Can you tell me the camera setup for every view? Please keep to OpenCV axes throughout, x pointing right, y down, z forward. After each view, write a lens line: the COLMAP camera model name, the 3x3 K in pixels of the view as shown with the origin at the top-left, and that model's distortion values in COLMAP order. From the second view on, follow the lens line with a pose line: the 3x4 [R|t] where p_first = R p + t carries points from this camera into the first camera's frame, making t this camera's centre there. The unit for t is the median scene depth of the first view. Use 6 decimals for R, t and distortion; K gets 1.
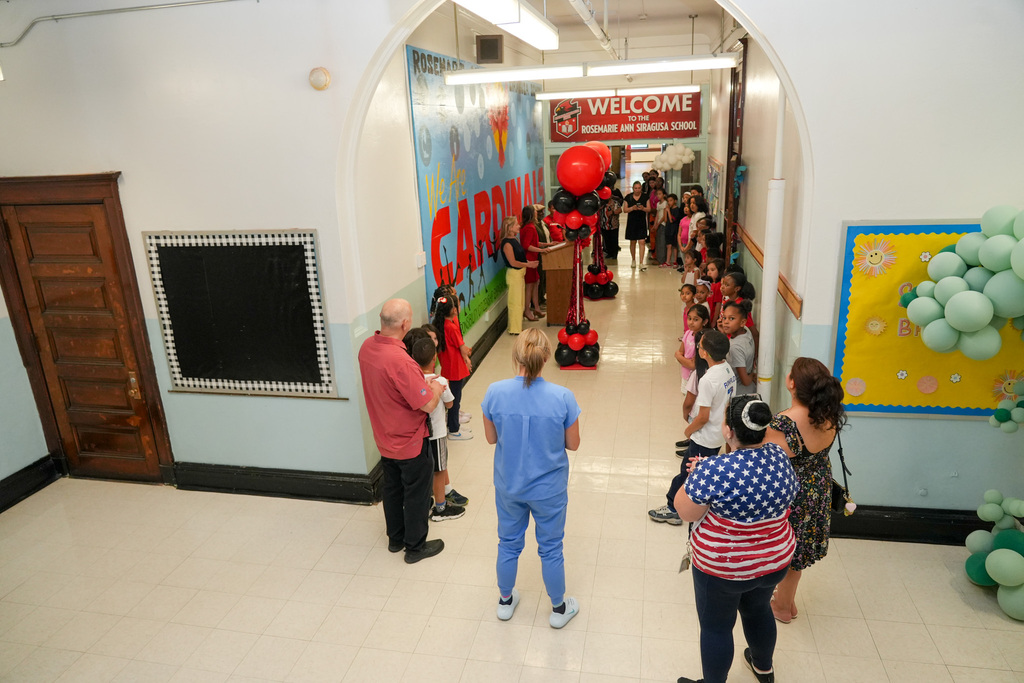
lens RADIAL K [[673.3, 0, 512.0], [0, 673.3, 341.5], [0, 0, 1]] dist [0.002698, 0.002424]
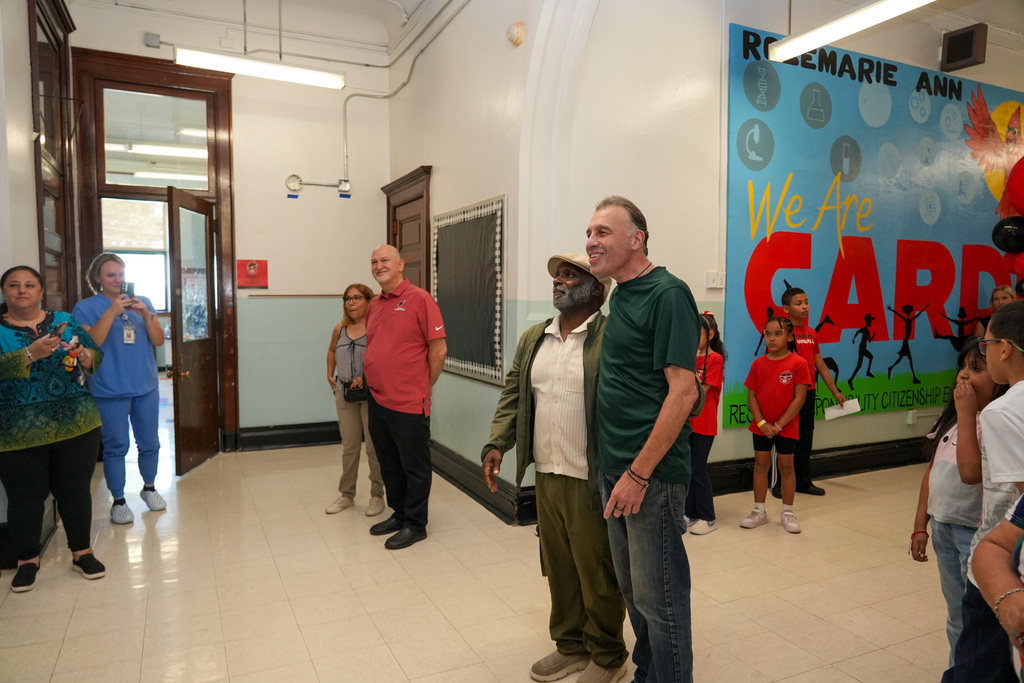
lens RADIAL K [[673.3, 0, 512.0], [0, 673.3, 341.5], [0, 0, 1]] dist [0.002698, 0.002424]
pose [[0.605944, 0.086076, -0.790837, 0.275974], [-0.266257, 0.958737, -0.099657, 0.070526], [0.749626, 0.270952, 0.603859, 0.286651]]
